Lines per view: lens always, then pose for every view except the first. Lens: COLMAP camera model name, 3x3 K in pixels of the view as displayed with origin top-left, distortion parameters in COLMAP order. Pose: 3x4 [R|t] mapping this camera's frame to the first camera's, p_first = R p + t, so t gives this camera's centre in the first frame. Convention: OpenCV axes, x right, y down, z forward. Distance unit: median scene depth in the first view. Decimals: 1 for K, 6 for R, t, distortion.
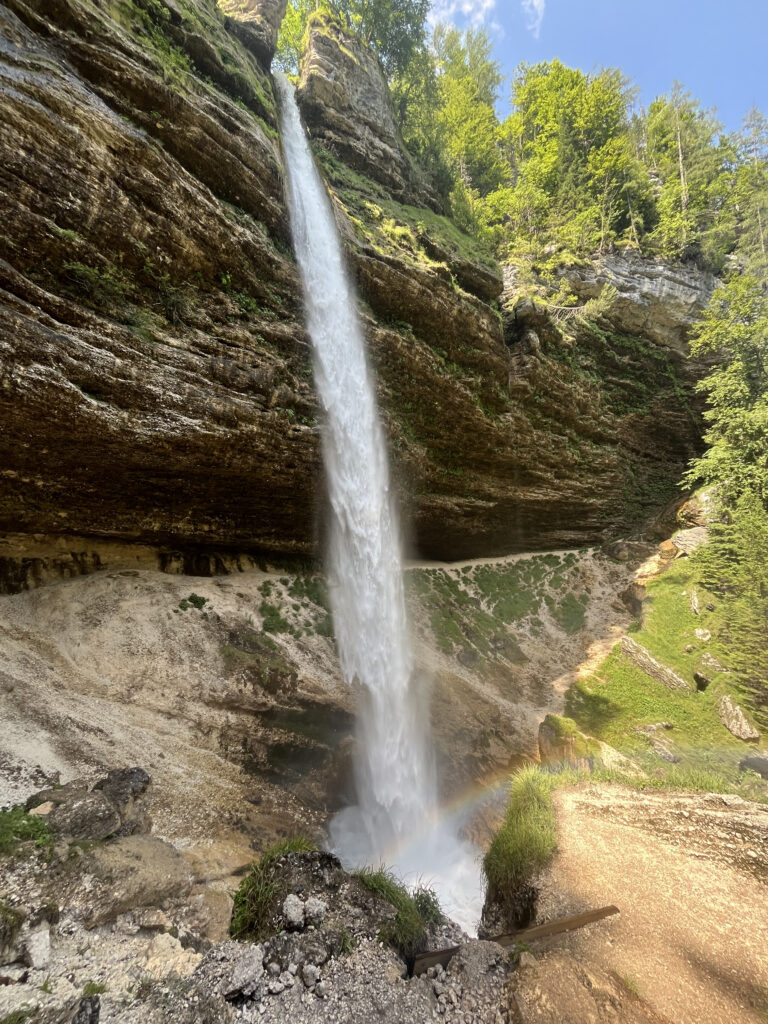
lens RADIAL K [[416.3, 0, 387.9], [0, 416.3, 513.1], [0, 0, 1]] dist [0.000581, -0.000871]
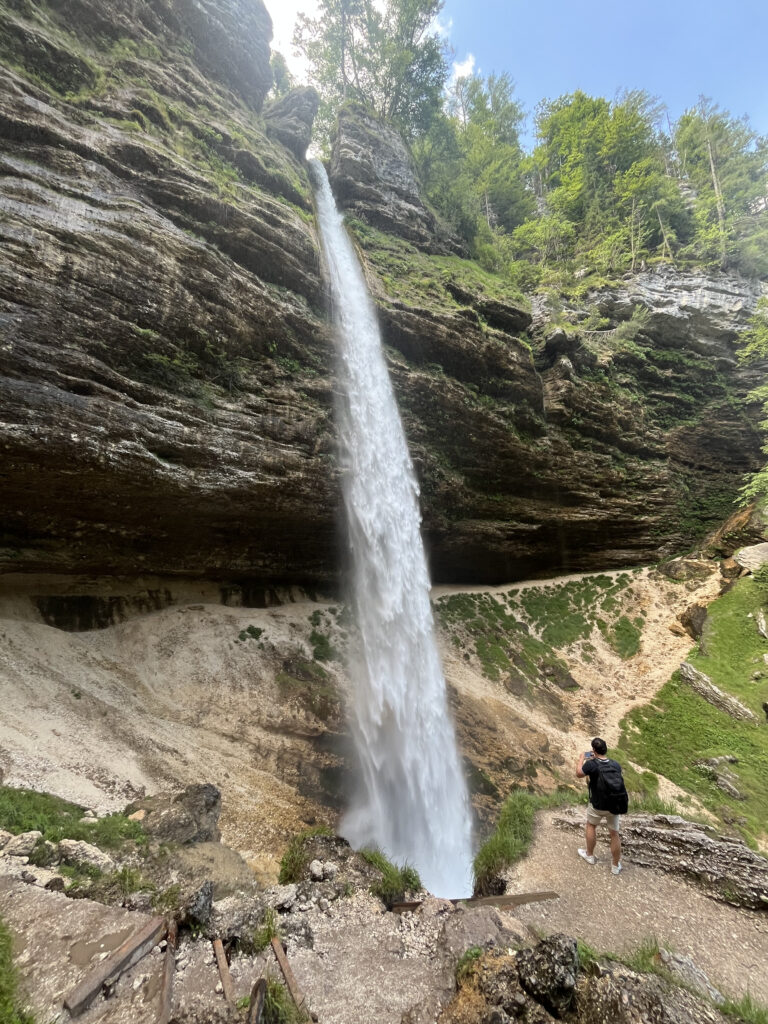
lens RADIAL K [[416.3, 0, 387.7], [0, 416.3, 513.2], [0, 0, 1]] dist [0.000581, -0.000871]
pose [[0.992554, -0.043015, -0.113957, 0.026577], [0.037314, 0.997965, -0.051699, -0.028798], [0.115949, 0.047062, 0.992140, -0.057122]]
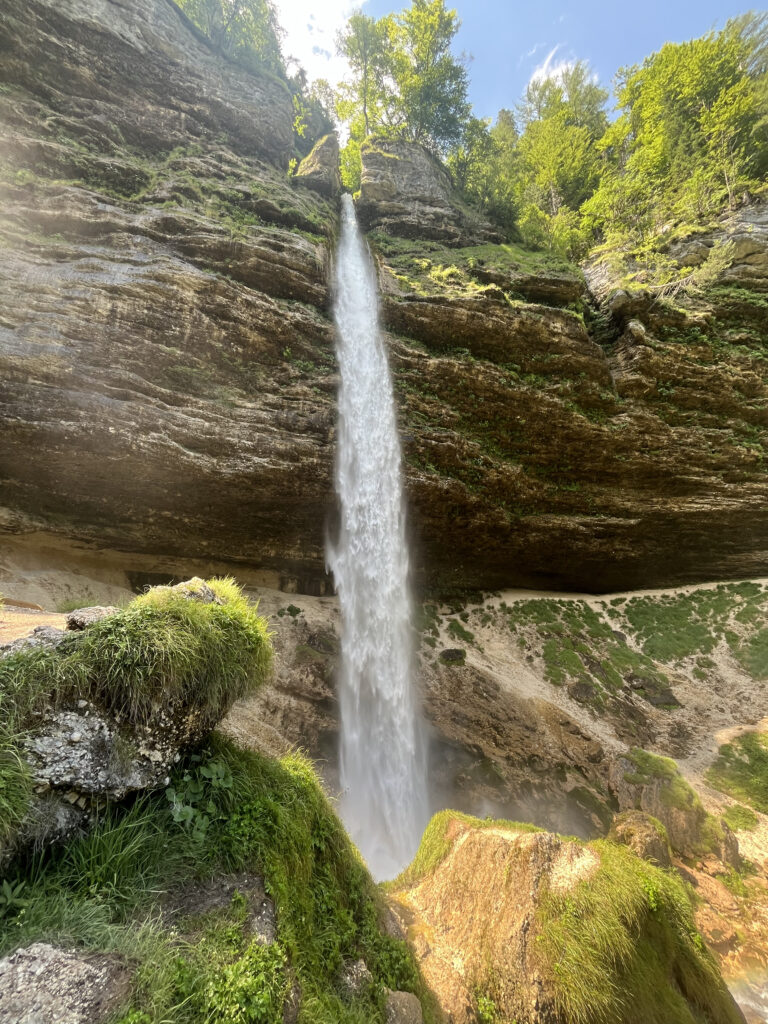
lens RADIAL K [[416.3, 0, 384.7], [0, 416.3, 512.2], [0, 0, 1]] dist [0.000581, -0.000871]
pose [[0.894841, -0.108259, -0.433059, 0.308368], [0.049575, 0.988246, -0.144610, 0.109169], [0.443624, 0.107934, 0.889690, 0.014981]]
